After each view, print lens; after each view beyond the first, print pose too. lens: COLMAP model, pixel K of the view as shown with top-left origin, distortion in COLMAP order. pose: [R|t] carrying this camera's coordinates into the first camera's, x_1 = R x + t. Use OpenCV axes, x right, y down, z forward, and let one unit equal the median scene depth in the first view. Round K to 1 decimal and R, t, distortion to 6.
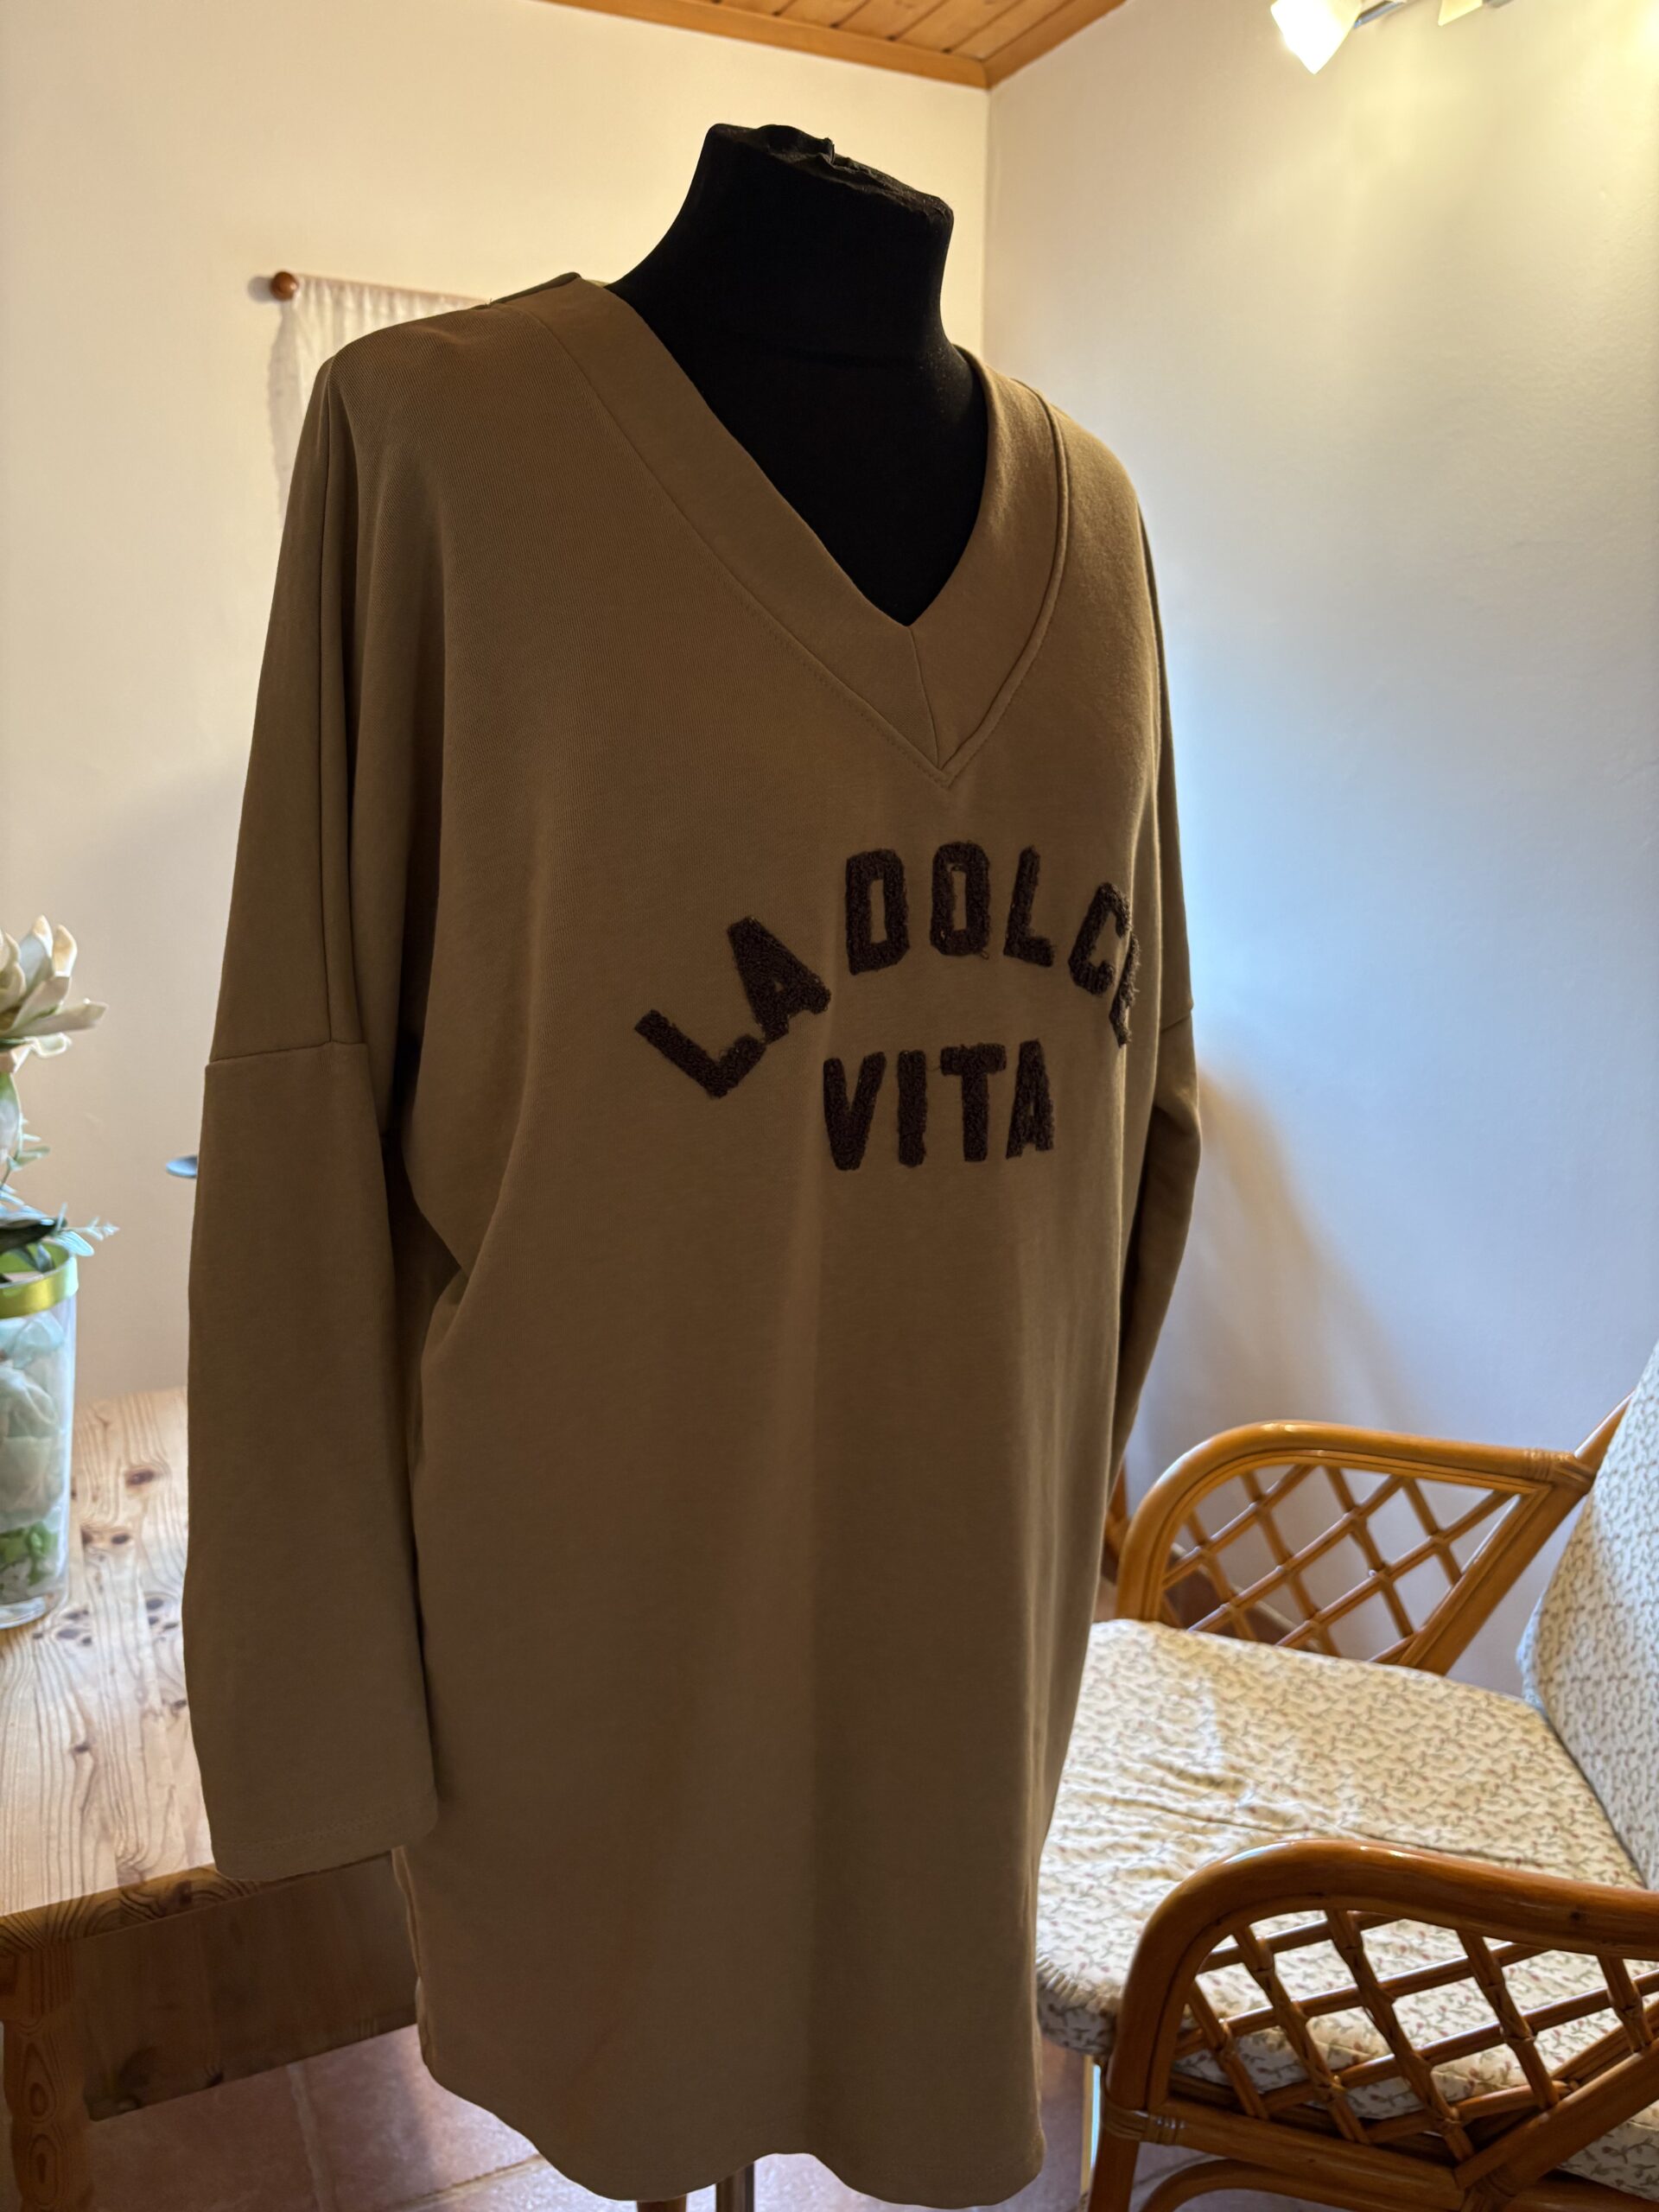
lens RADIAL K [[1693.8, 0, 838.0], [0, 1693.8, 1123.5], [0, 0, 1]] dist [0.049920, -0.066172]
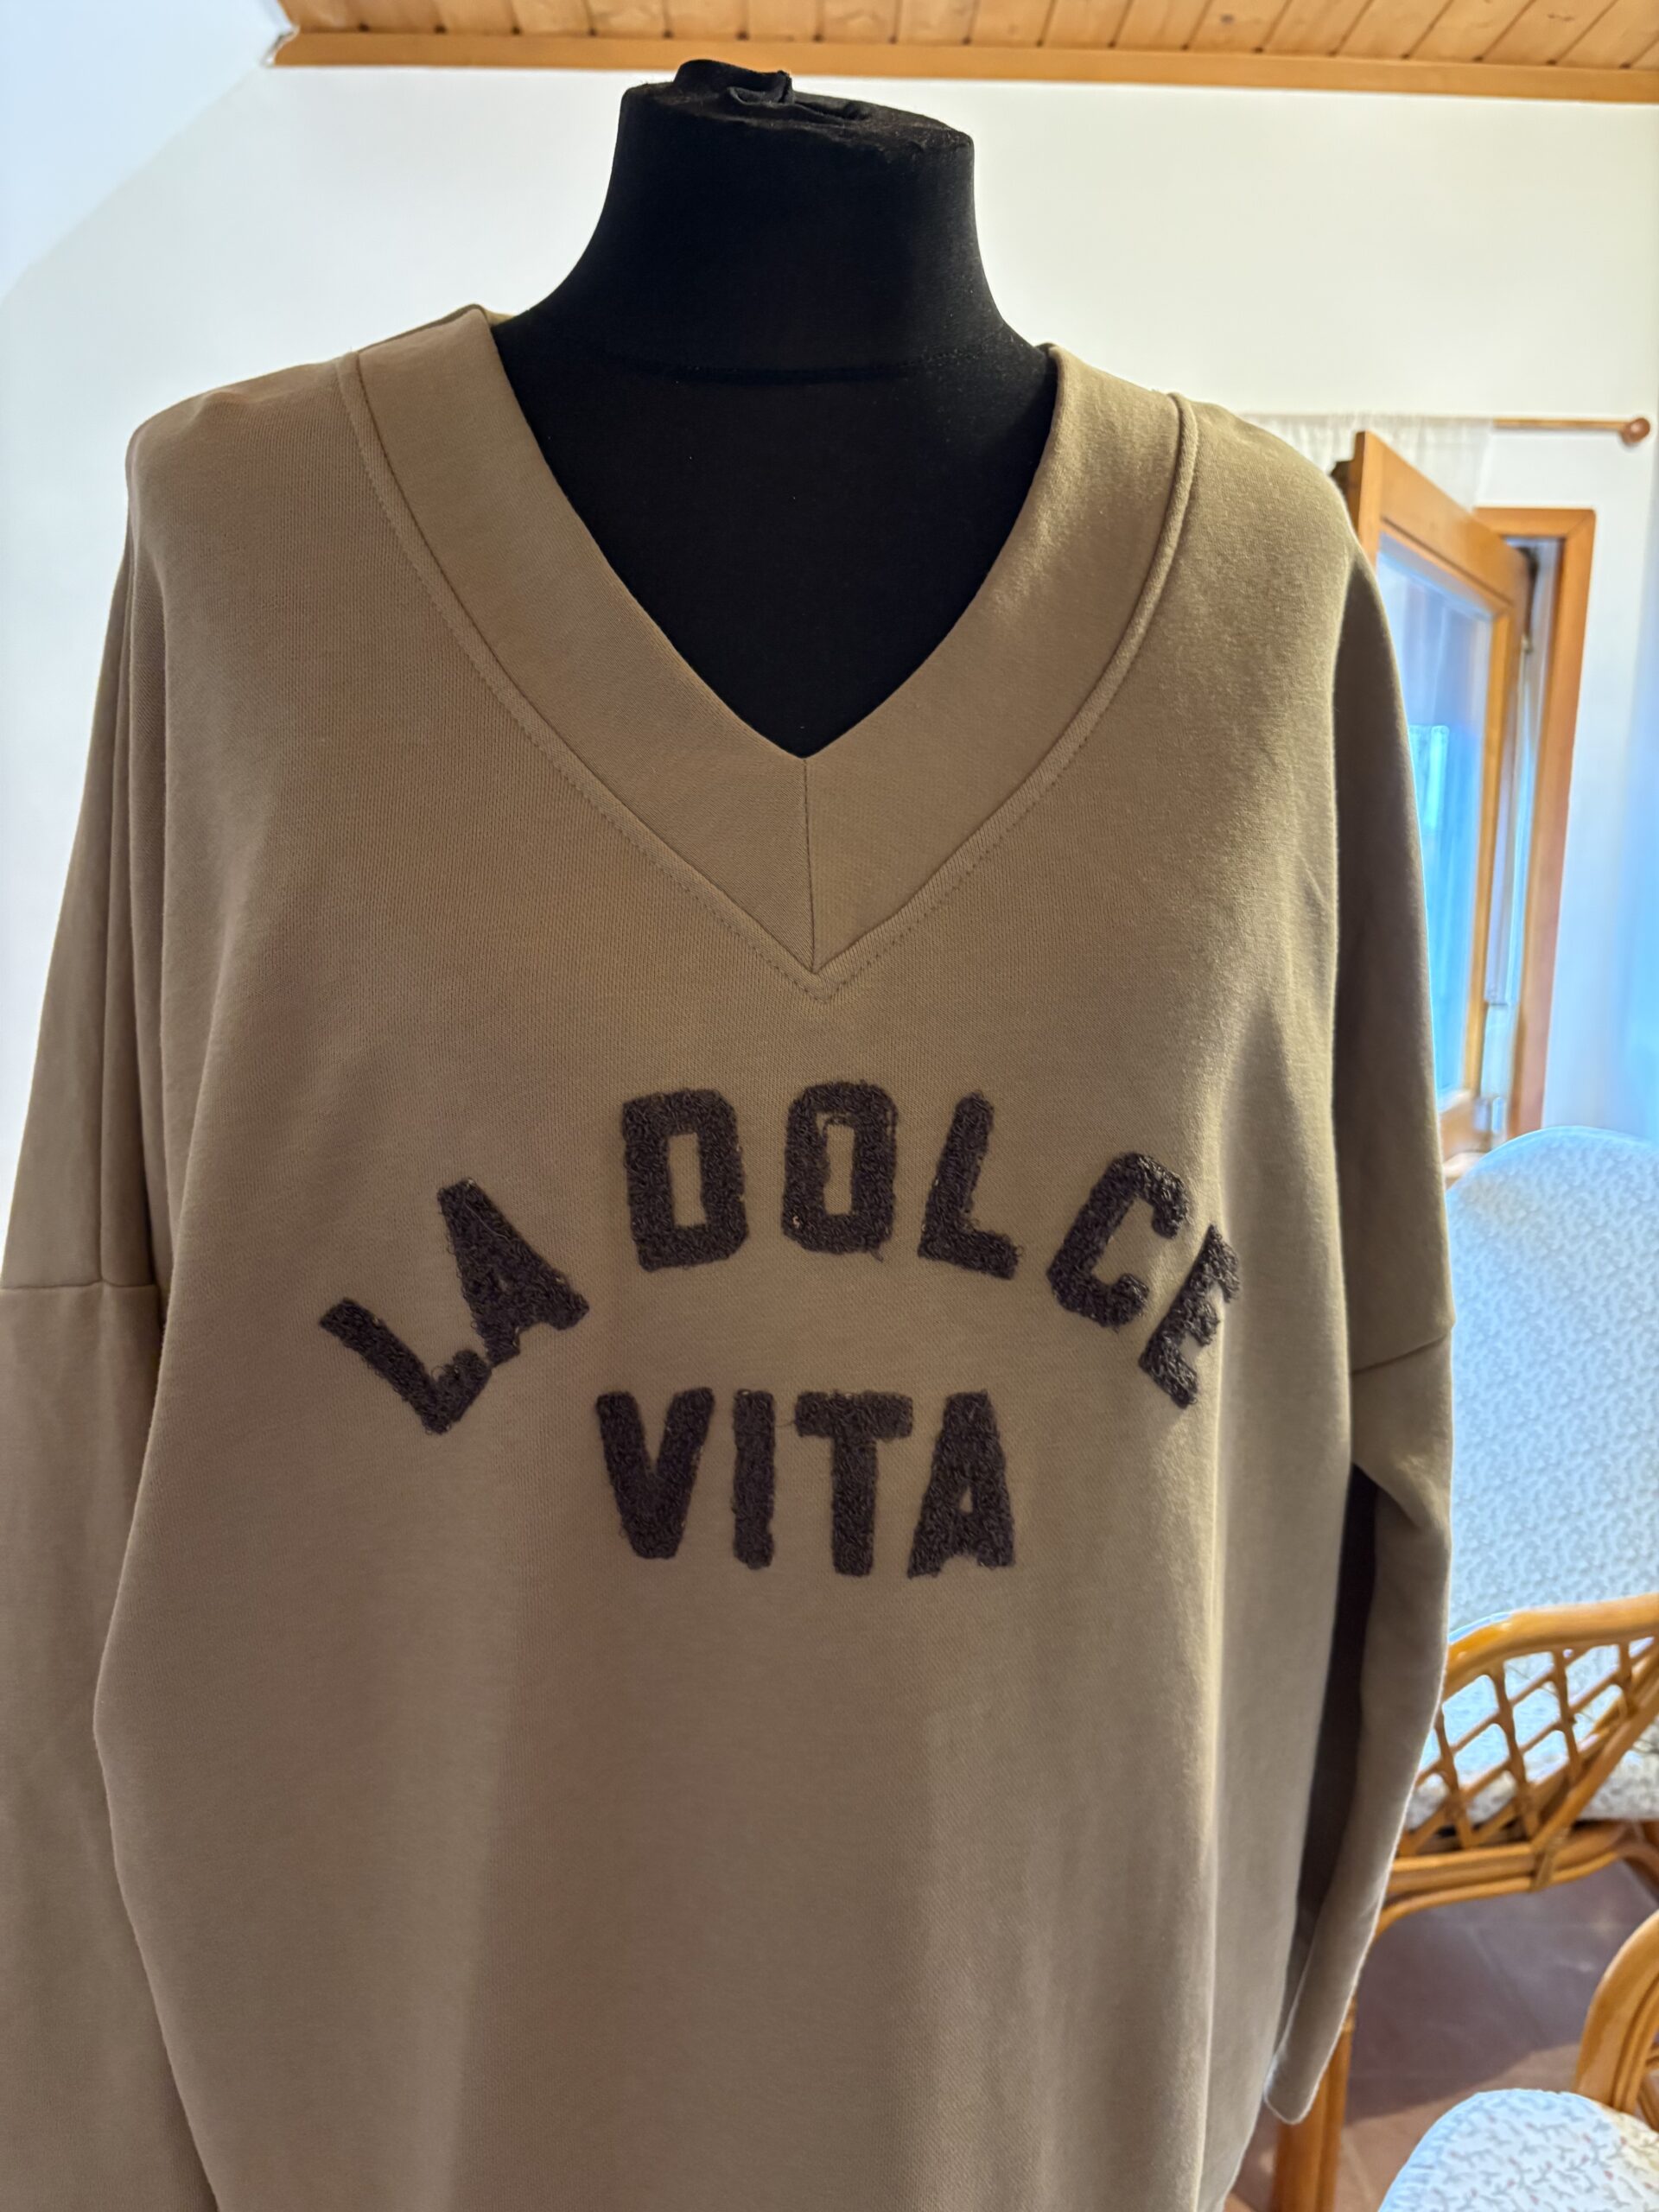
lens RADIAL K [[1693.8, 0, 834.7], [0, 1693.8, 1124.1], [0, 0, 1]] dist [0.049920, -0.066172]
pose [[0.905726, 0.075626, -0.417062, 0.177359], [-0.102342, 0.993861, -0.042037, -0.063876], [0.411323, 0.080757, 0.907905, 0.215444]]
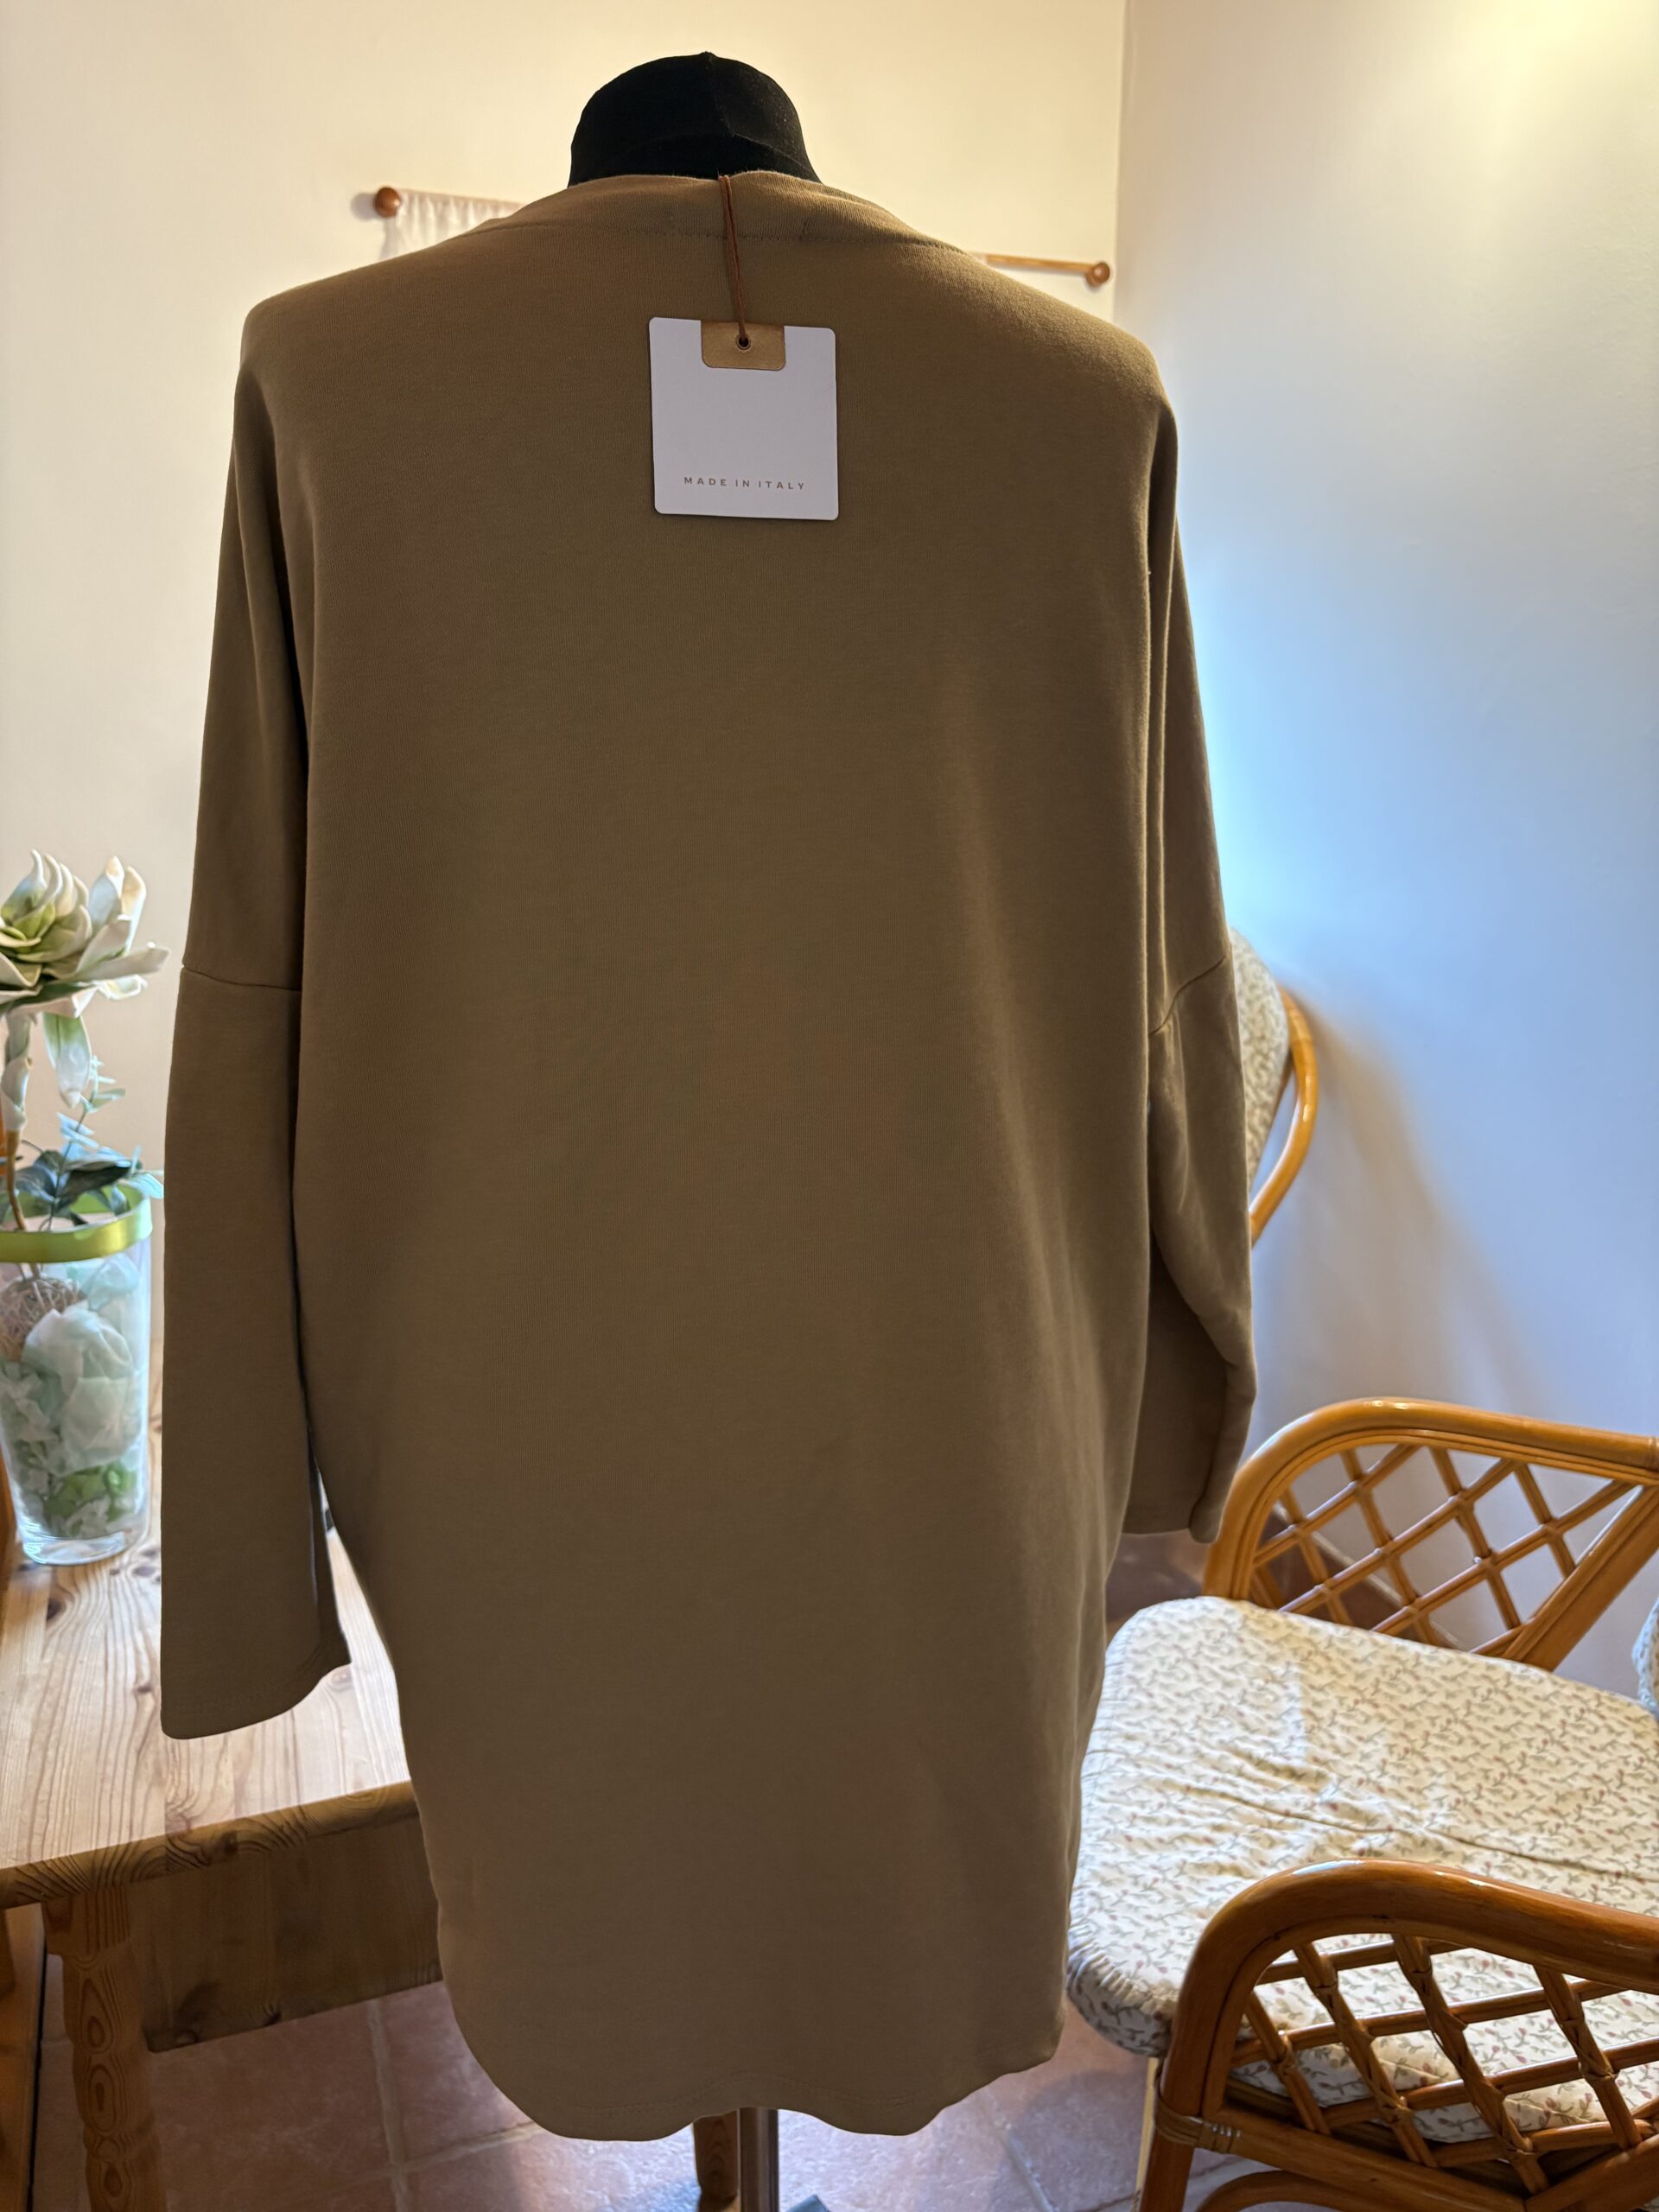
lens RADIAL K [[1693.8, 0, 838.1], [0, 1693.8, 1130.0], [0, 0, 1]] dist [0.049920, -0.066172]
pose [[0.996295, 0.020350, -0.083556, 0.038502], [-0.016572, 0.998819, 0.045663, -0.015102], [0.084386, -0.044109, 0.995456, 0.041344]]
